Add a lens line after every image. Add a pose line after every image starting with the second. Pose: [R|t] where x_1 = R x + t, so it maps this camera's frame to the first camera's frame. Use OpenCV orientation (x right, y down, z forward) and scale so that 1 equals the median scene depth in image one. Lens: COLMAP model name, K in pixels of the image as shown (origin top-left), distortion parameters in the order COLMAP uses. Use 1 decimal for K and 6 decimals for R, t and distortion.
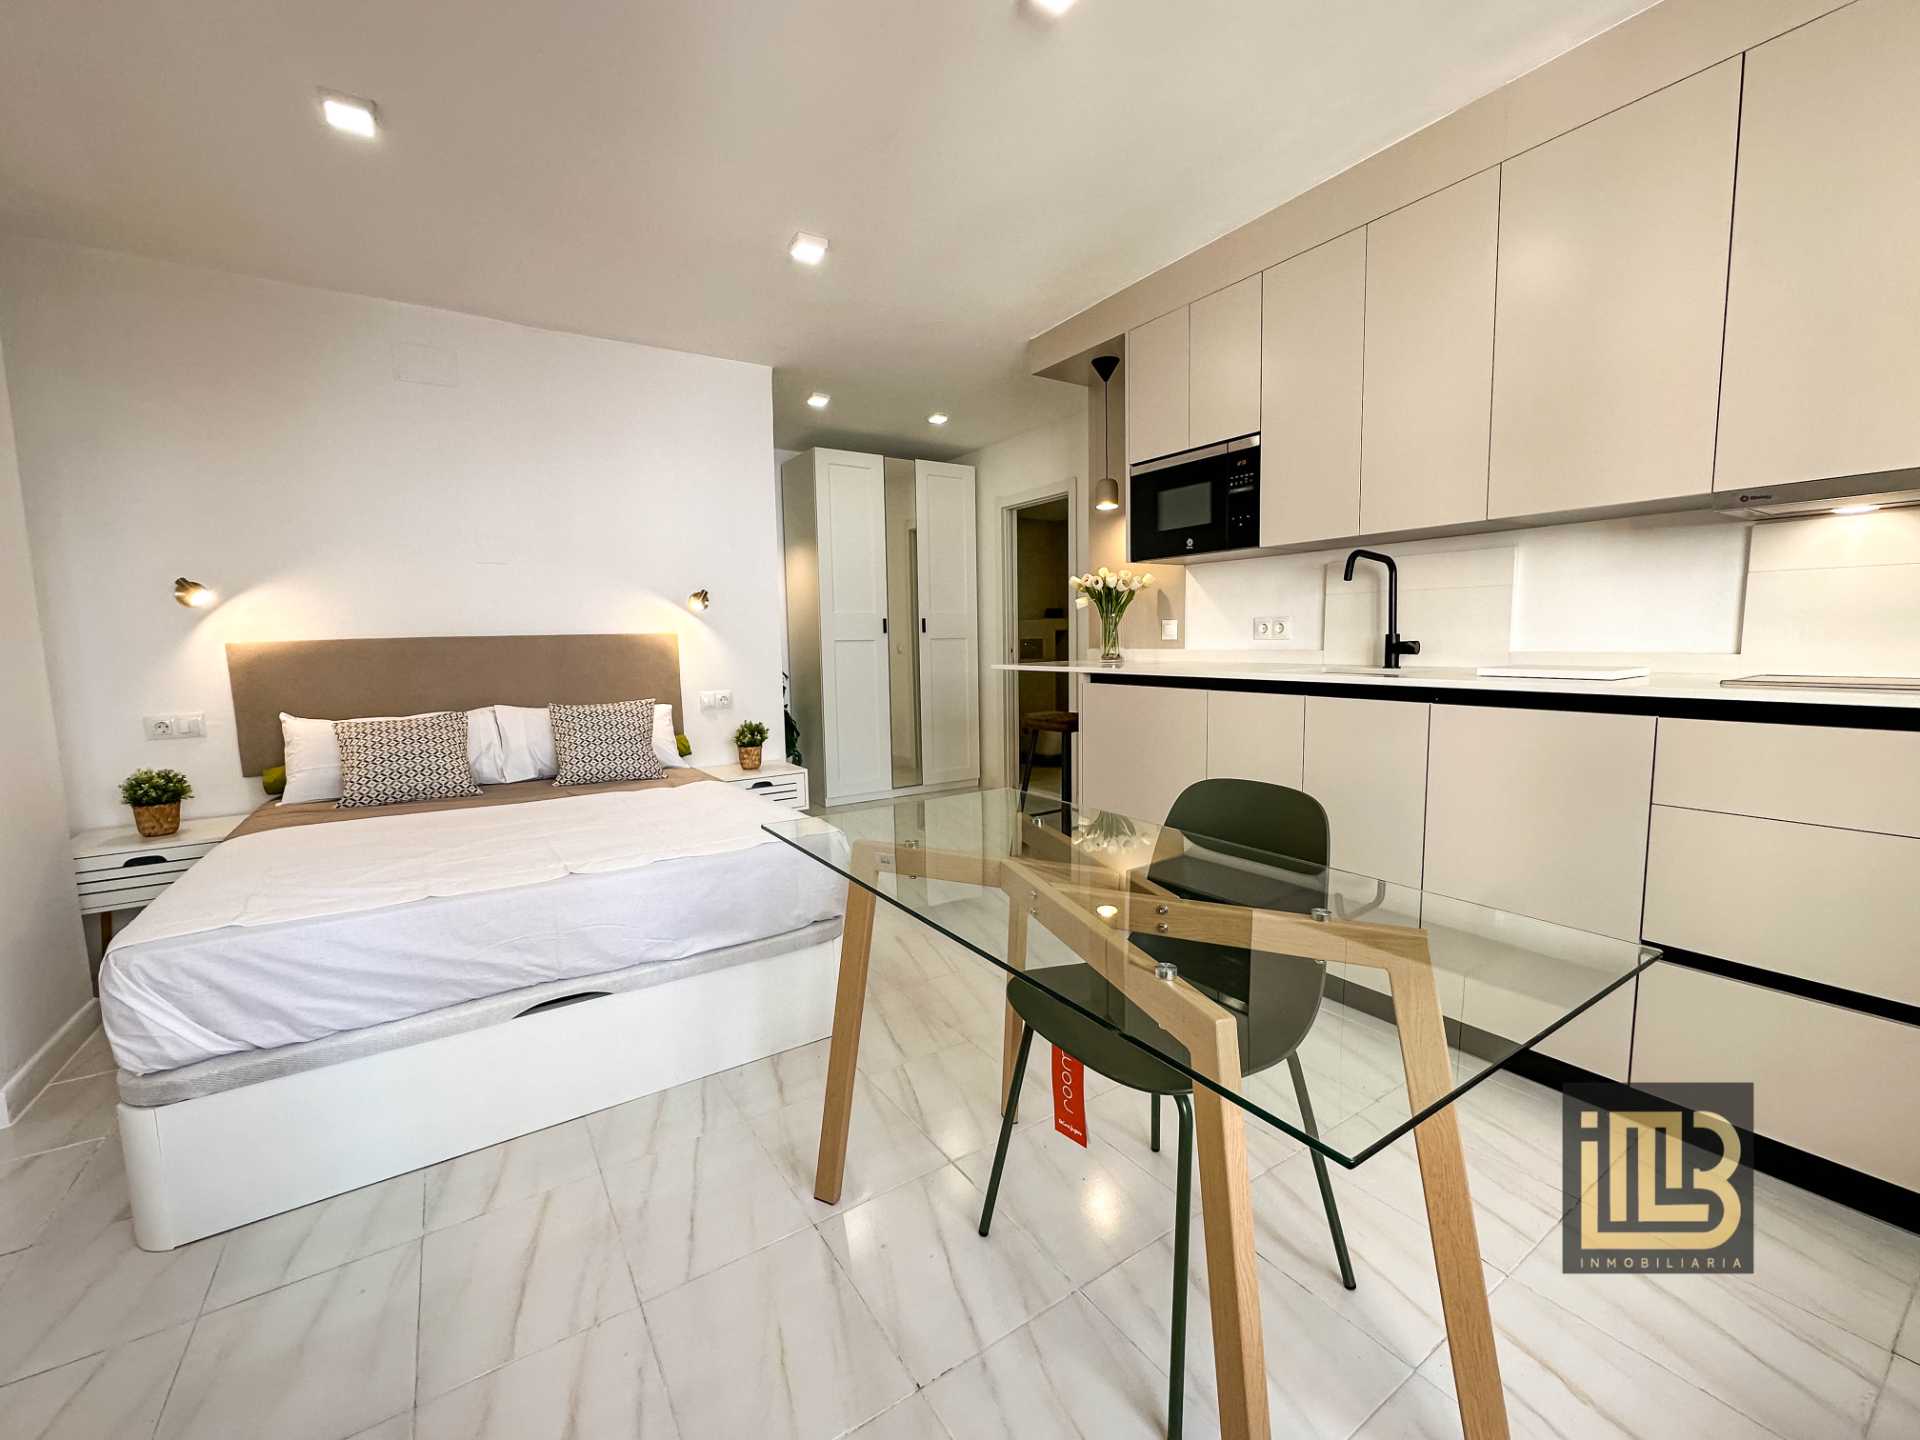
lens RADIAL K [[778.7, 0, 958.1], [0, 778.7, 718.9], [0, 0, 1]] dist [-0.016399, 0.004963]
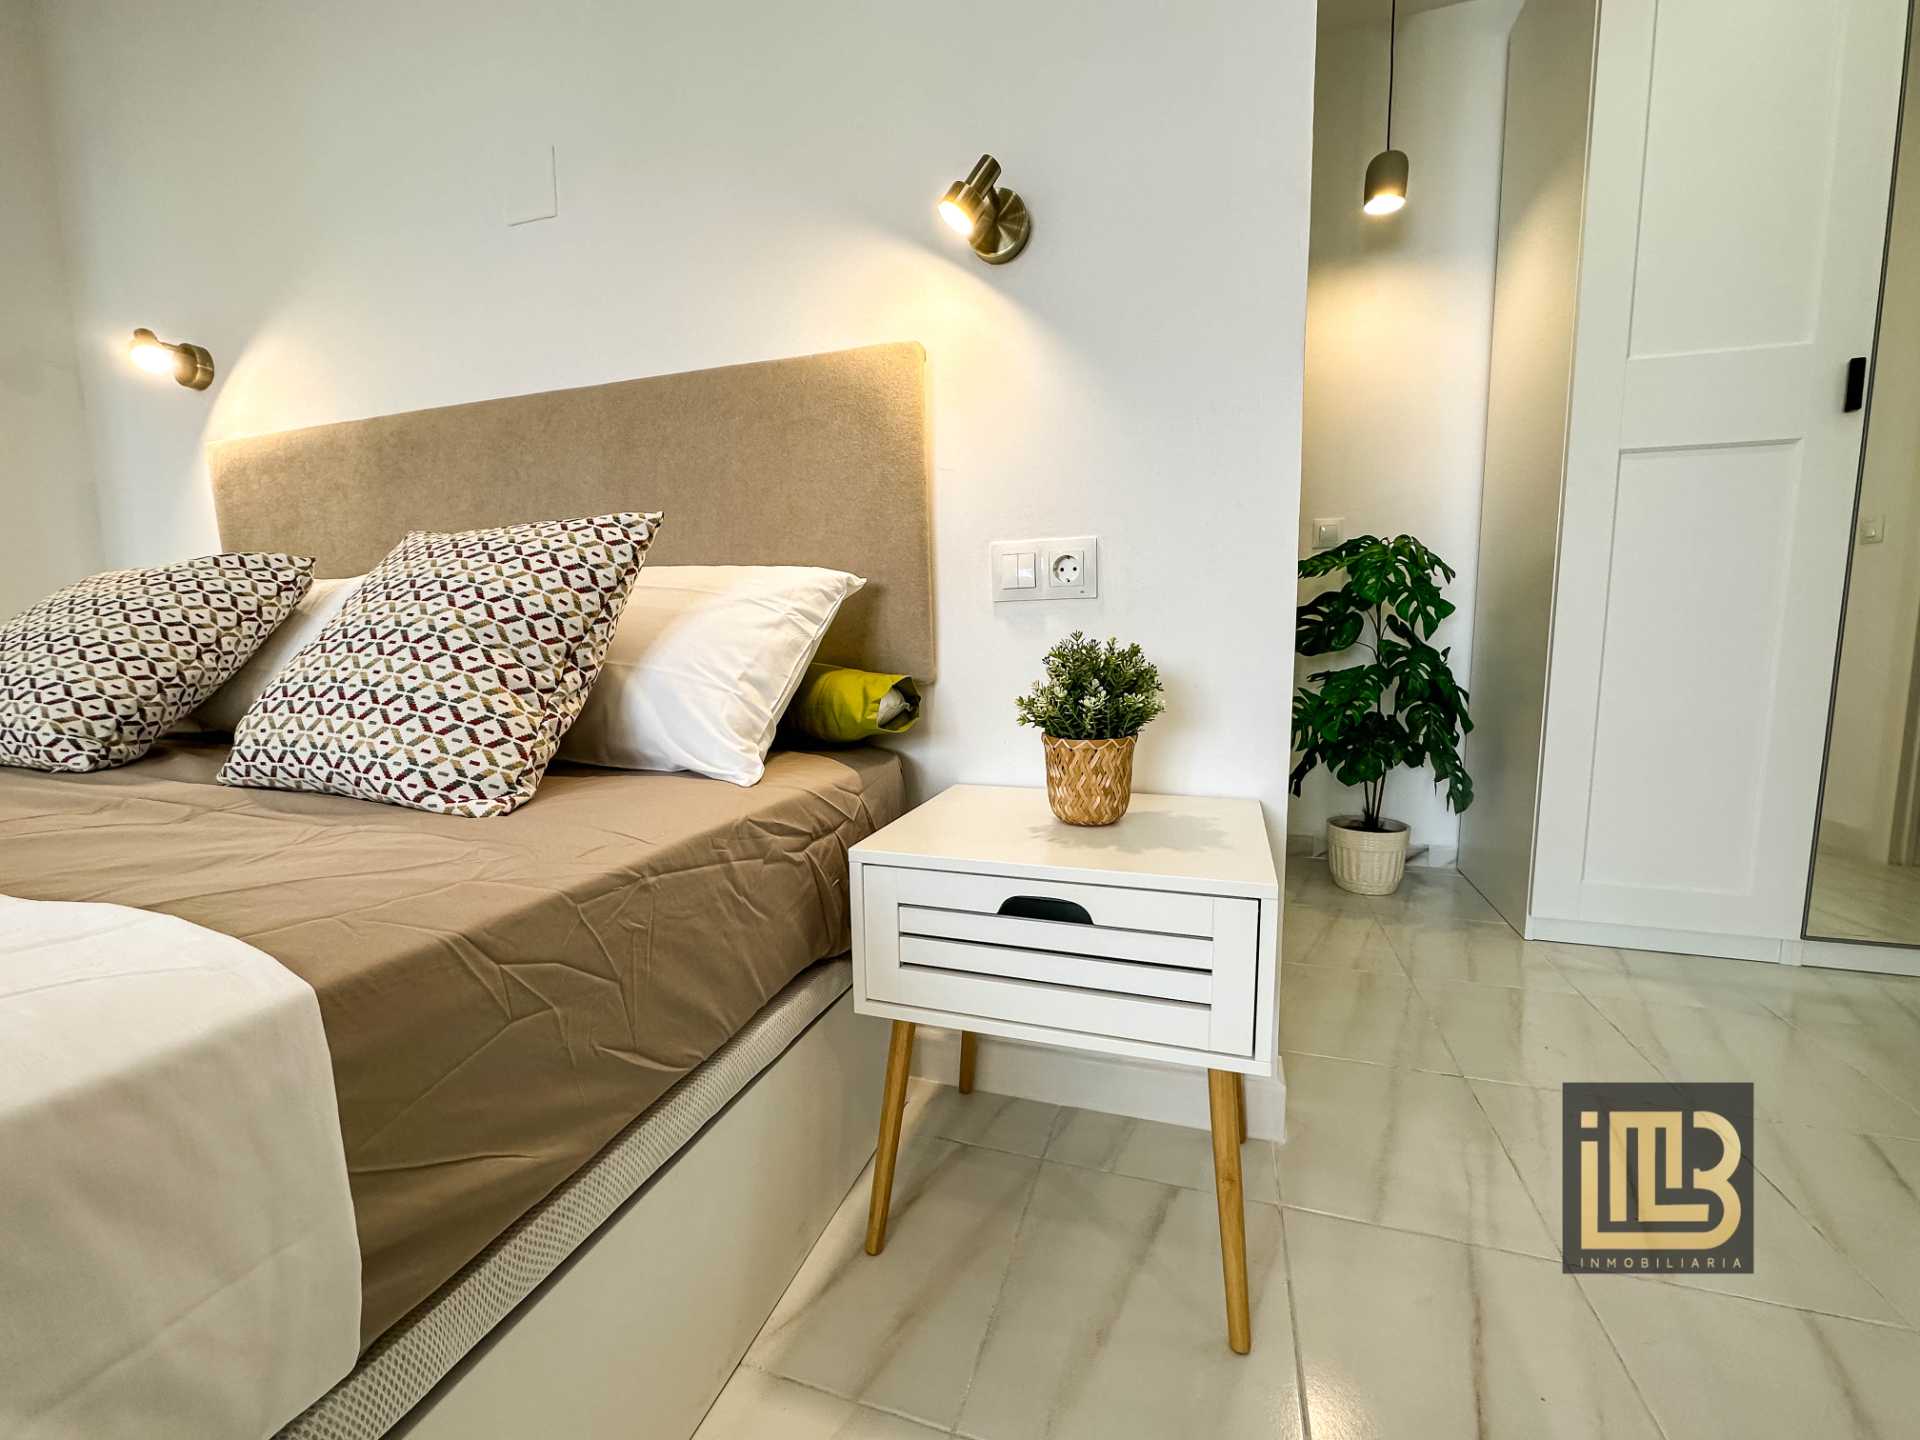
lens RADIAL K [[778.7, 0, 958.1], [0, 778.7, 718.9], [0, 0, 1]] dist [-0.016399, 0.004963]
pose [[0.622171, 0.103825, -0.775967, -0.127624], [-0.082161, 0.994353, 0.067168, 0.021367], [0.778558, 0.021964, 0.627188, 1.073909]]
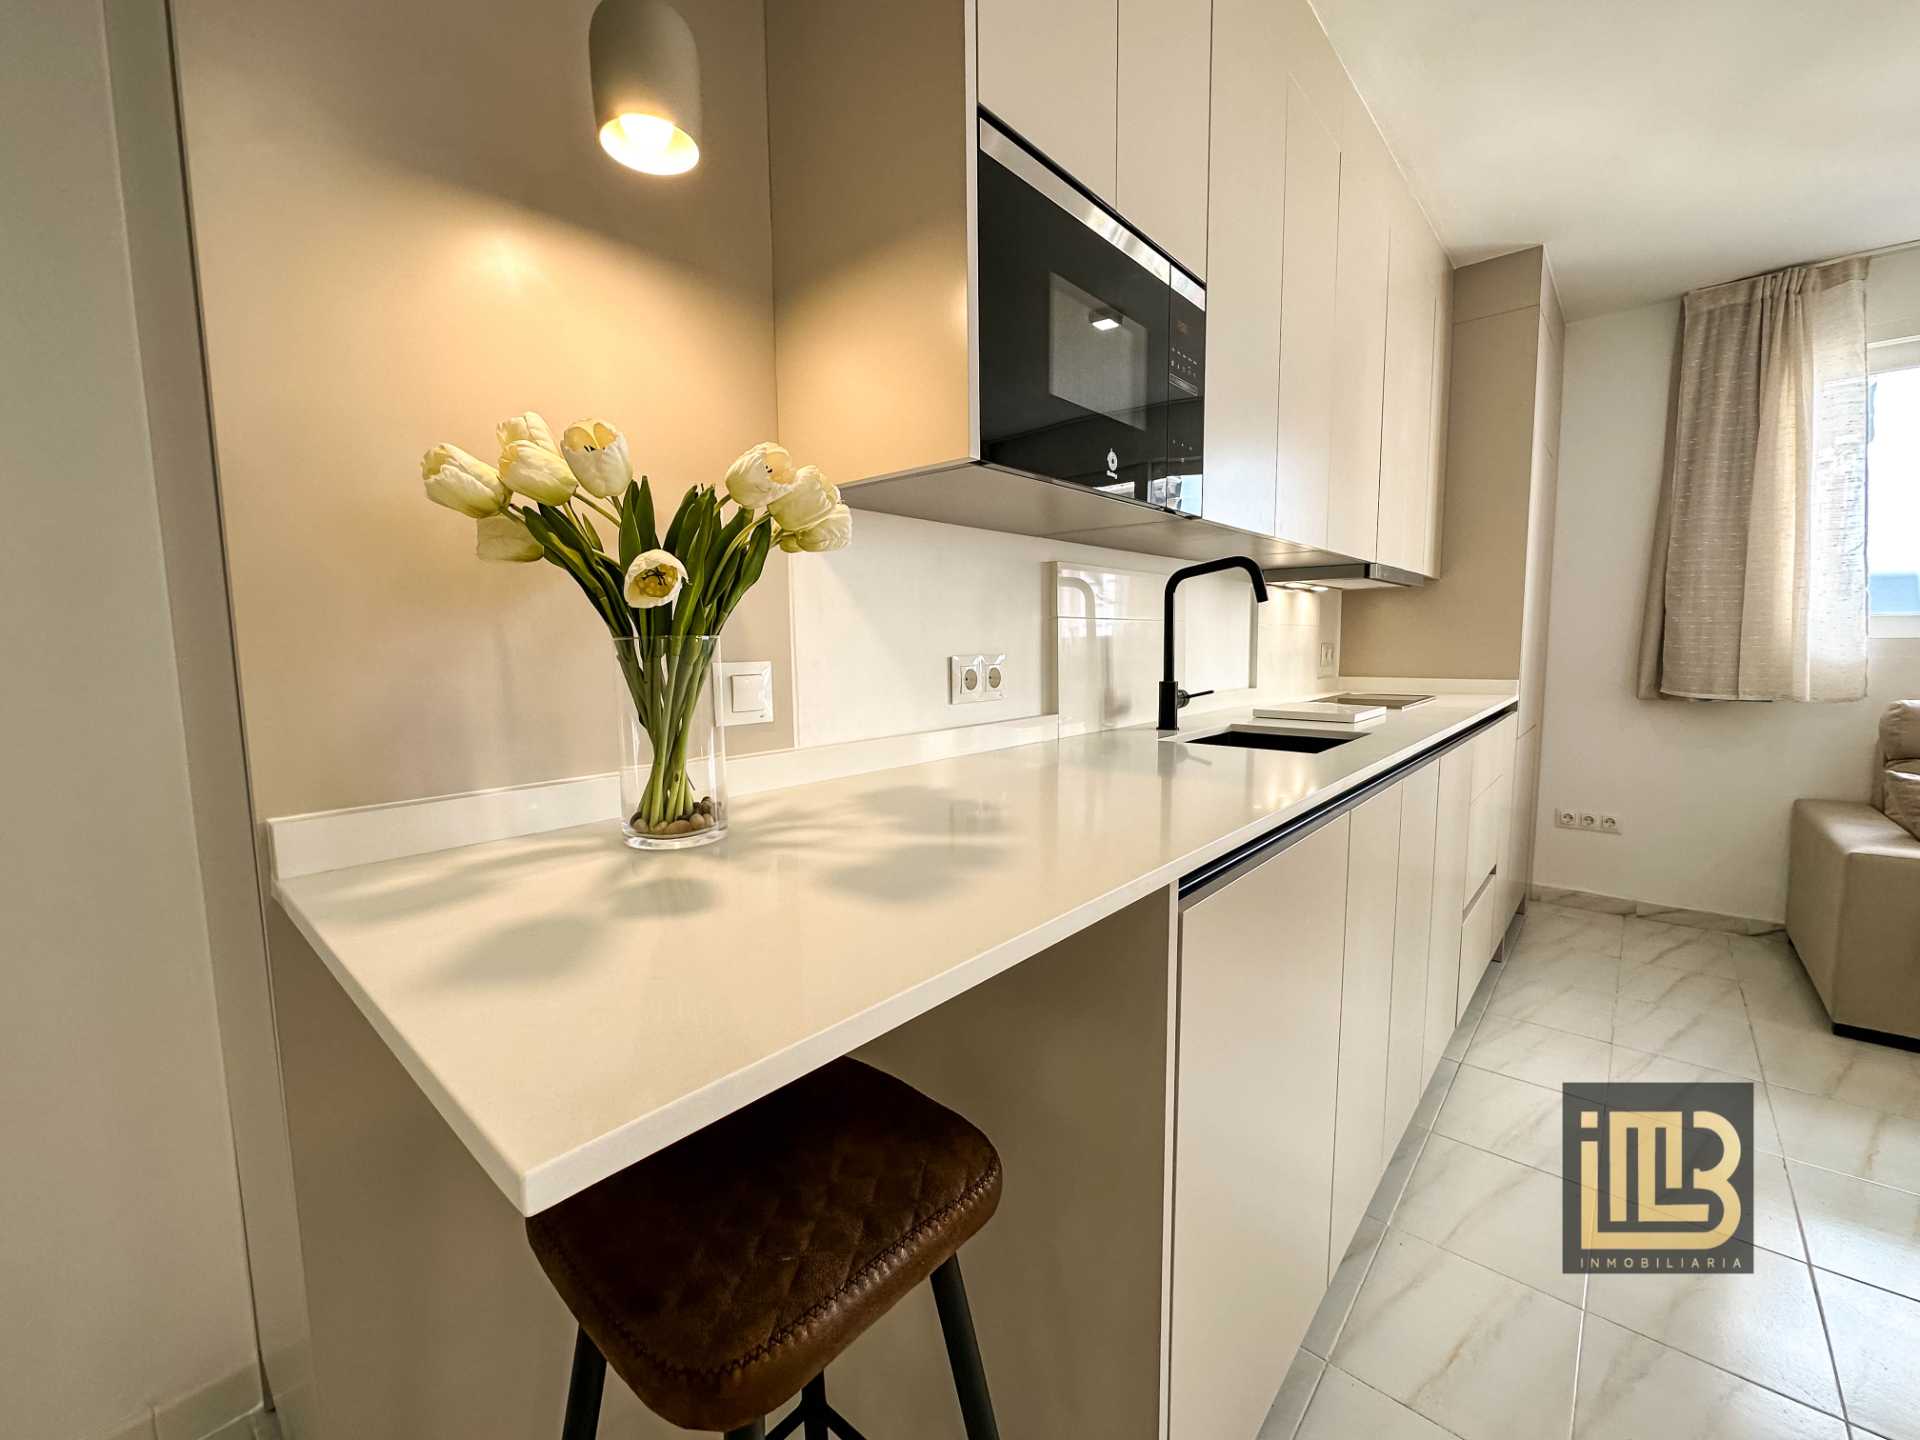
lens RADIAL K [[782.8, 0, 957.8], [0, 782.8, 721.1], [0, 0, 1]] dist [-0.010063, 0.000941]
pose [[-0.264206, -0.074651, 0.961573, -0.063483], [0.120129, 0.986689, 0.109608, -0.155678], [-0.956956, 0.144472, -0.251722, 1.217401]]
